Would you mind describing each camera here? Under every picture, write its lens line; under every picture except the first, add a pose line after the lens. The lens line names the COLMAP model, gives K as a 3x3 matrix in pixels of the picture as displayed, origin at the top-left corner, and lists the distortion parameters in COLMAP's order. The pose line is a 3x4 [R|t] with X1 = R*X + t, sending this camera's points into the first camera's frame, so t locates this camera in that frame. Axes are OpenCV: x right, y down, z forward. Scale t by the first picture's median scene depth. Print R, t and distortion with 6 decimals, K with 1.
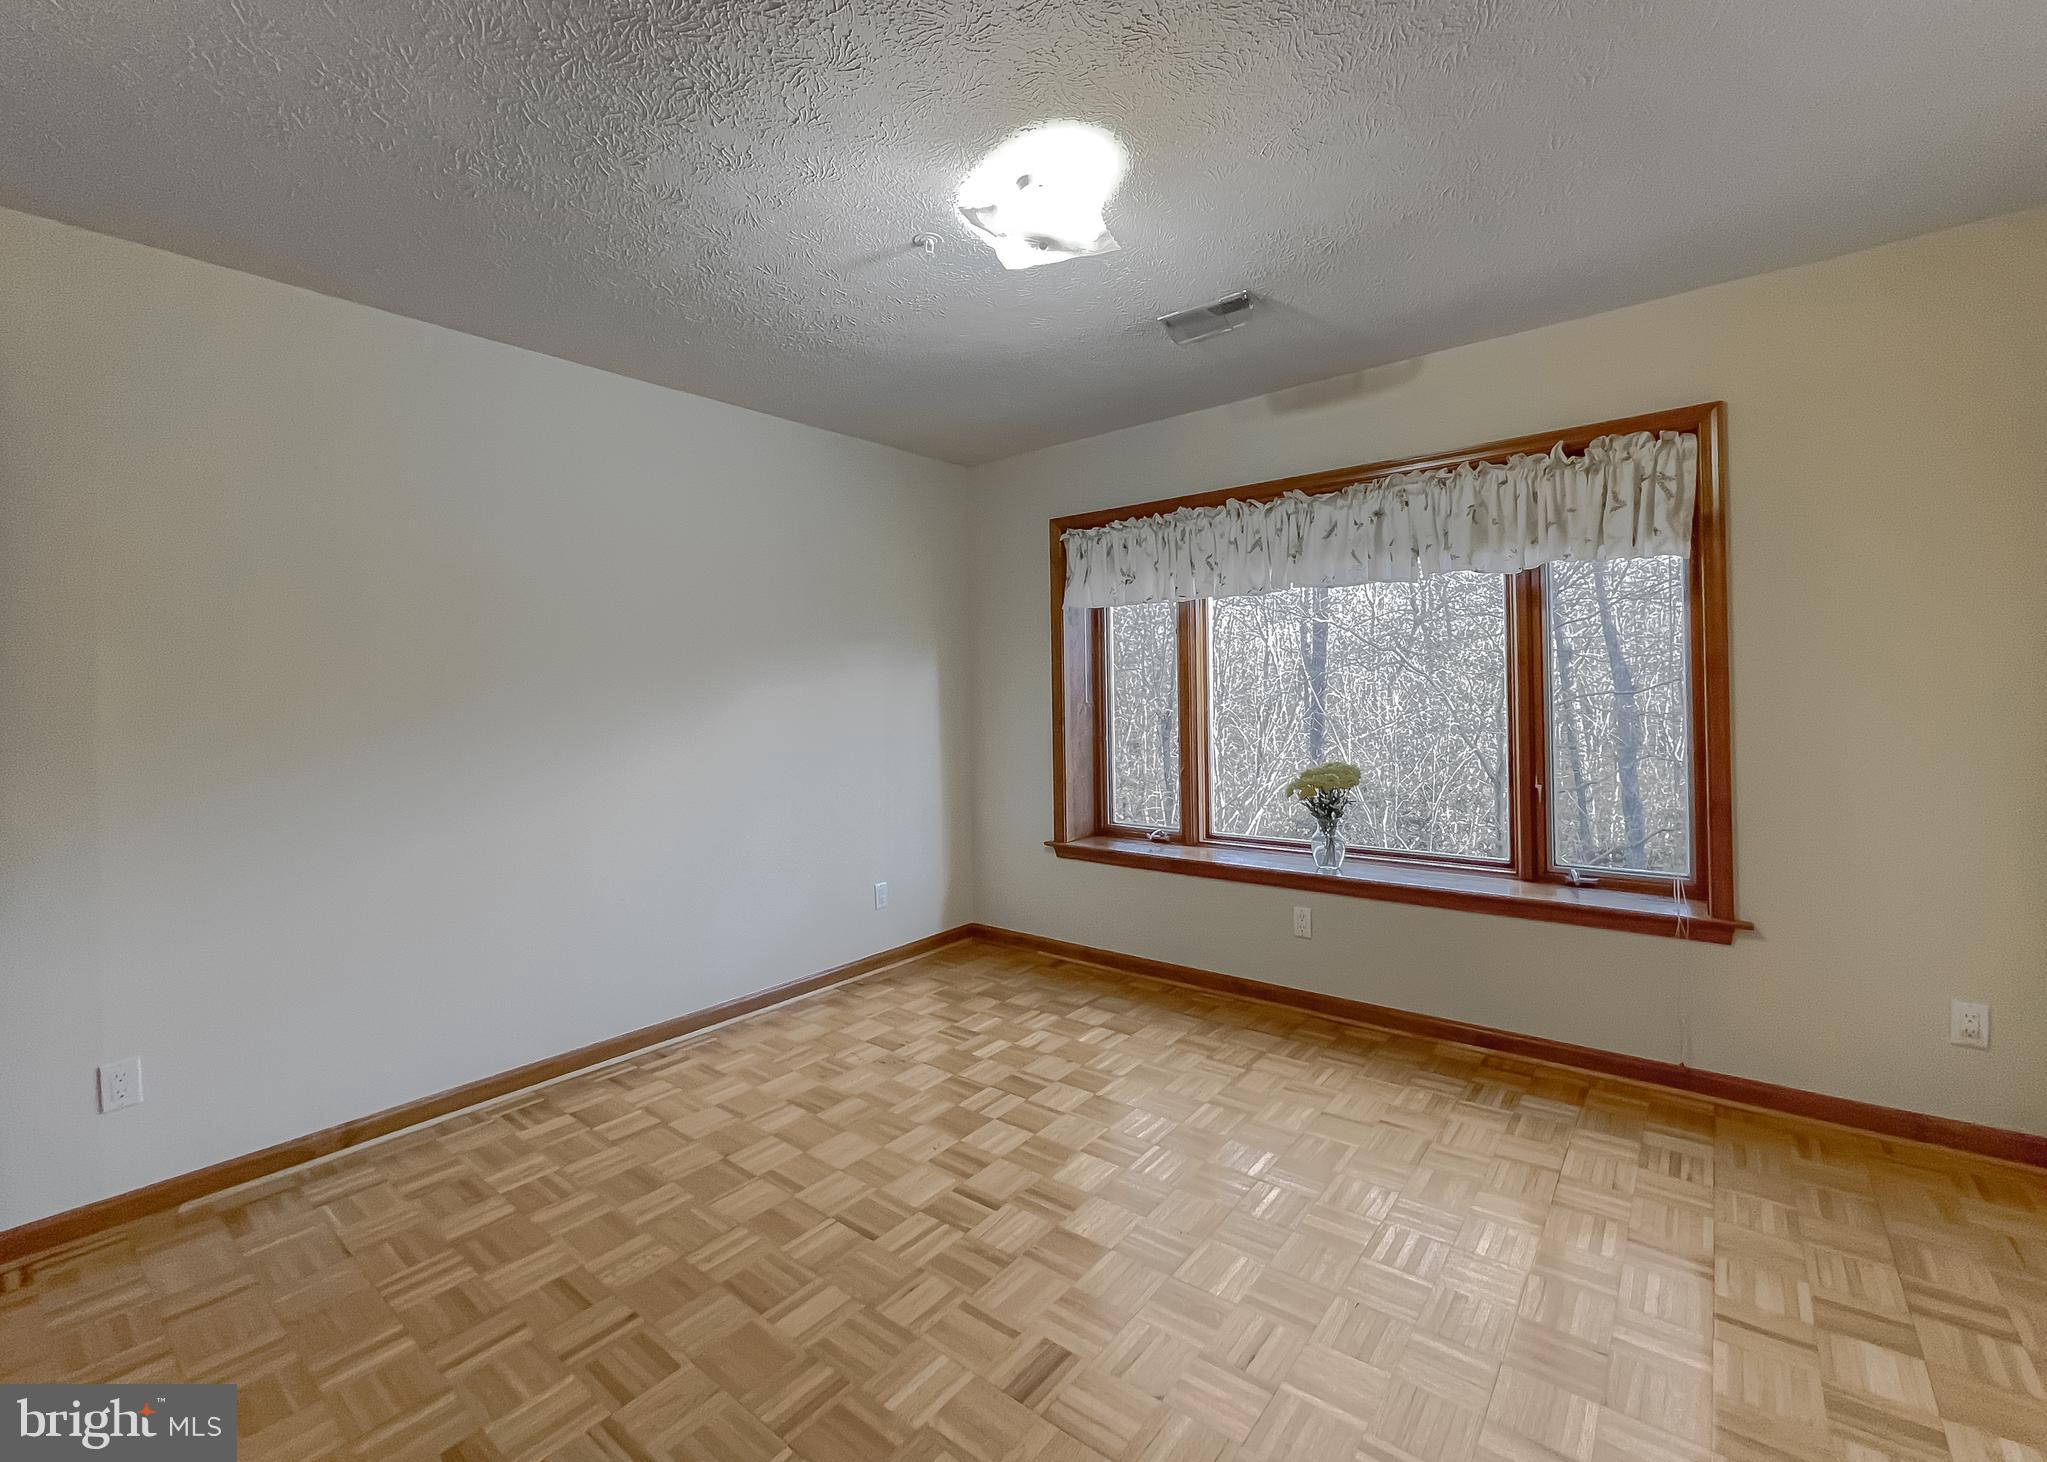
lens RADIAL K [[869.3, 0, 1020.8], [0, 869.3, 693.1], [0, 0, 1]] dist [0.000567, 0.000275]
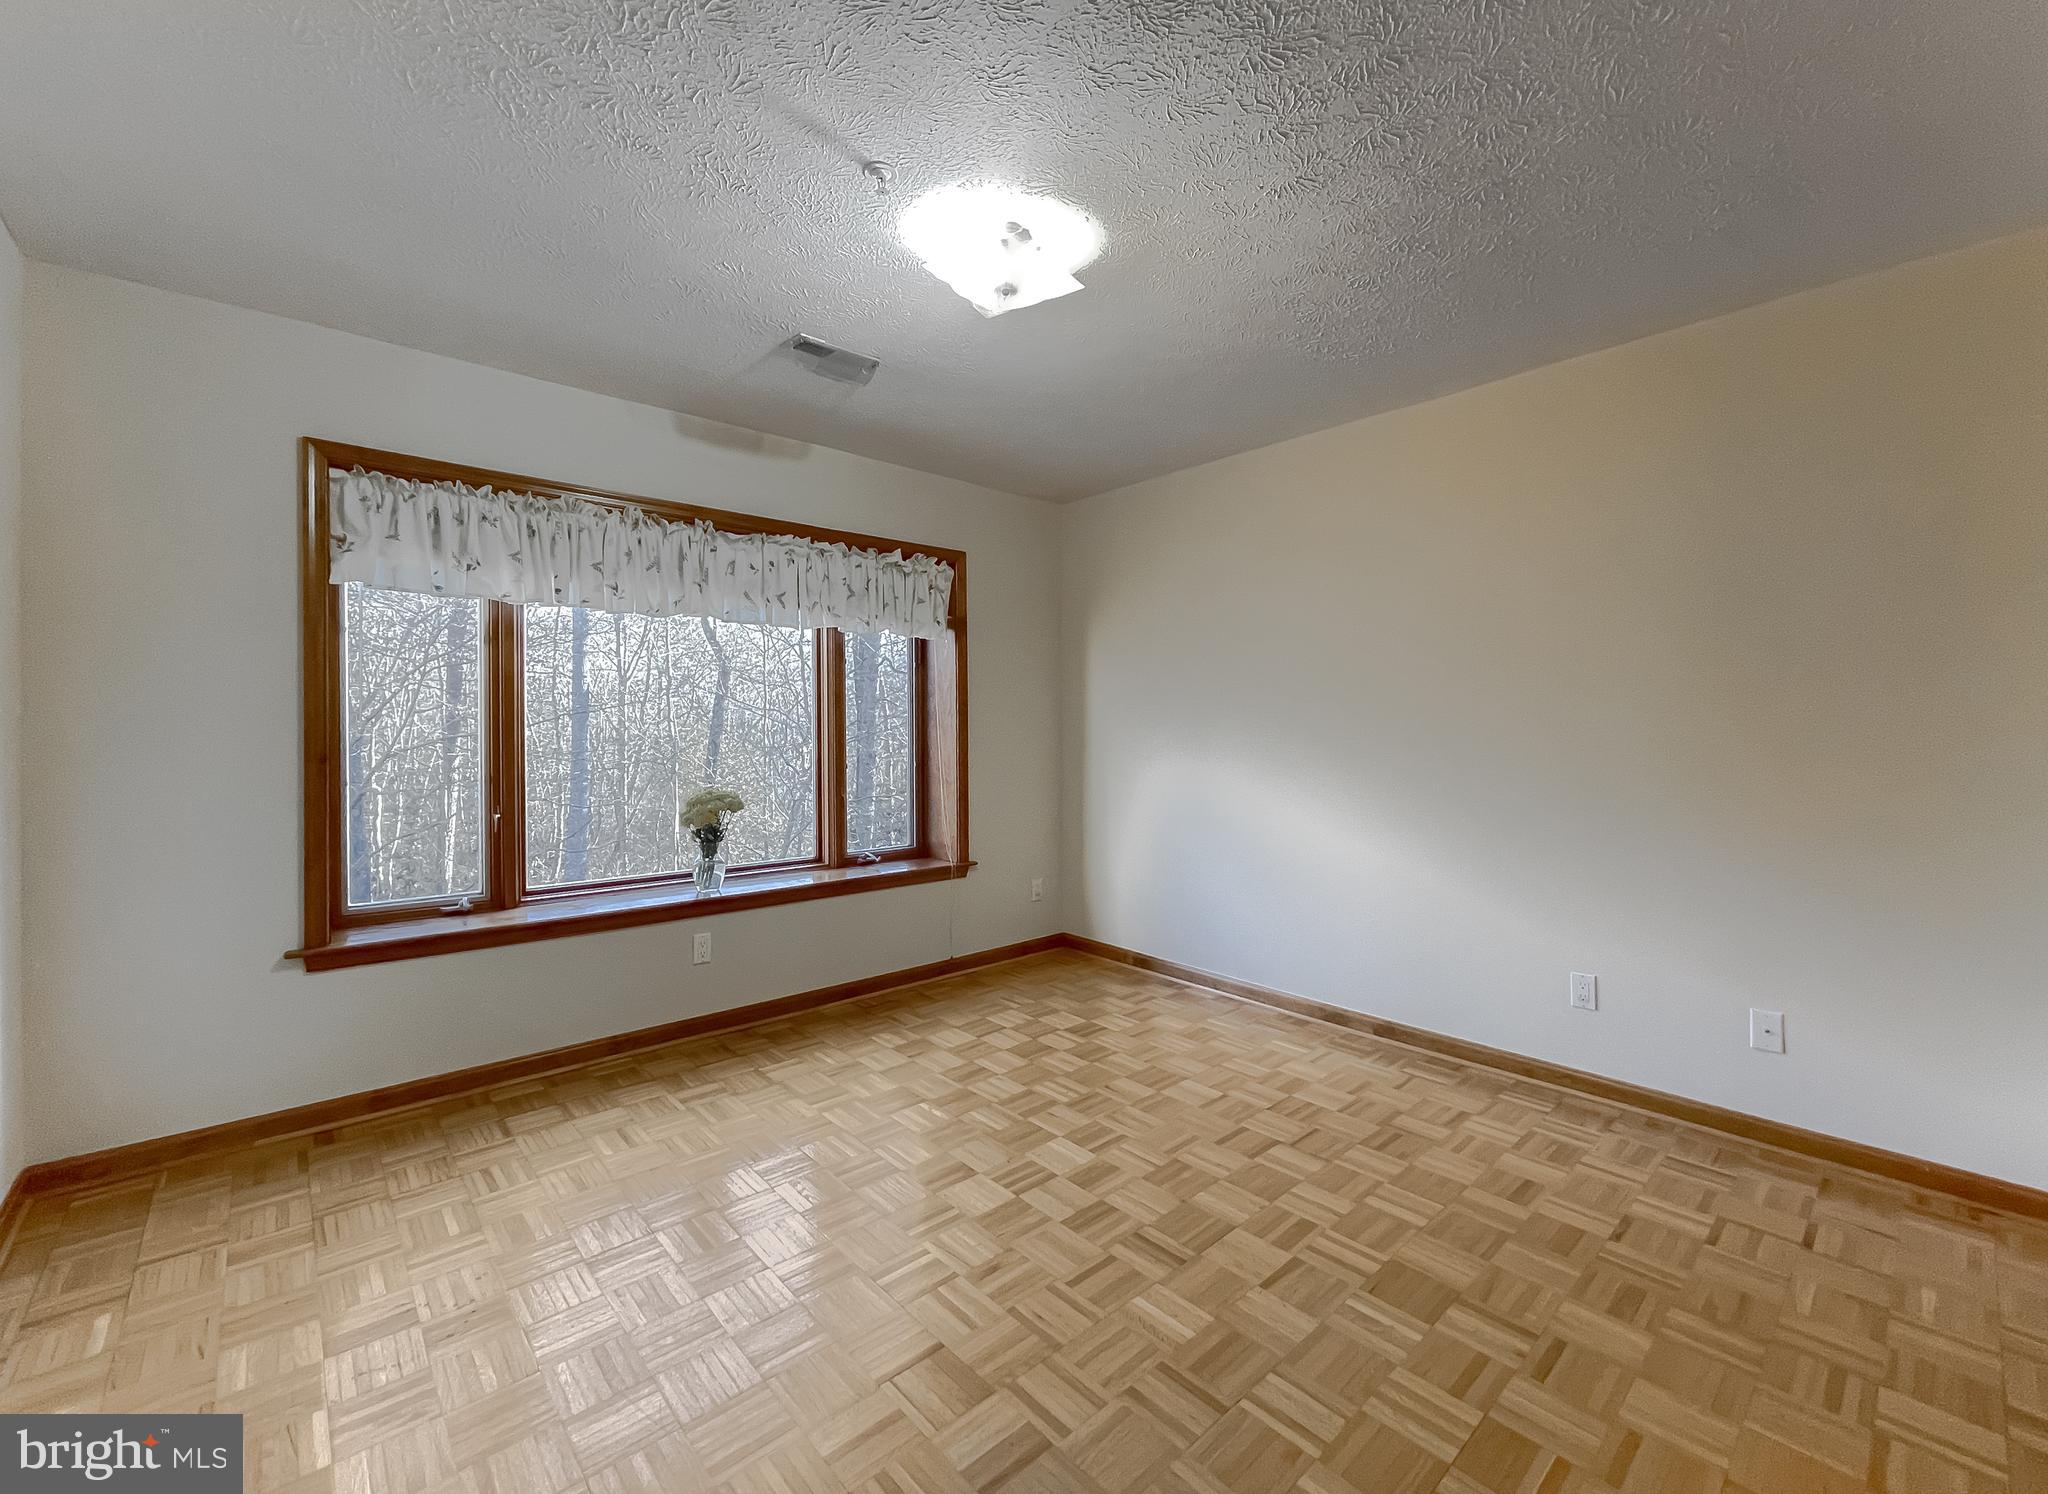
lens RADIAL K [[840.4, 0, 1023.2], [0, 840.4, 731.5], [0, 0, 1]] dist [-0.000026, 0.000068]
pose [[0.171079, 0.011113, 0.985195, -0.610491], [-0.005298, 0.999932, -0.010359, 0.020793], [-0.985243, -0.003448, 0.171126, 0.491385]]
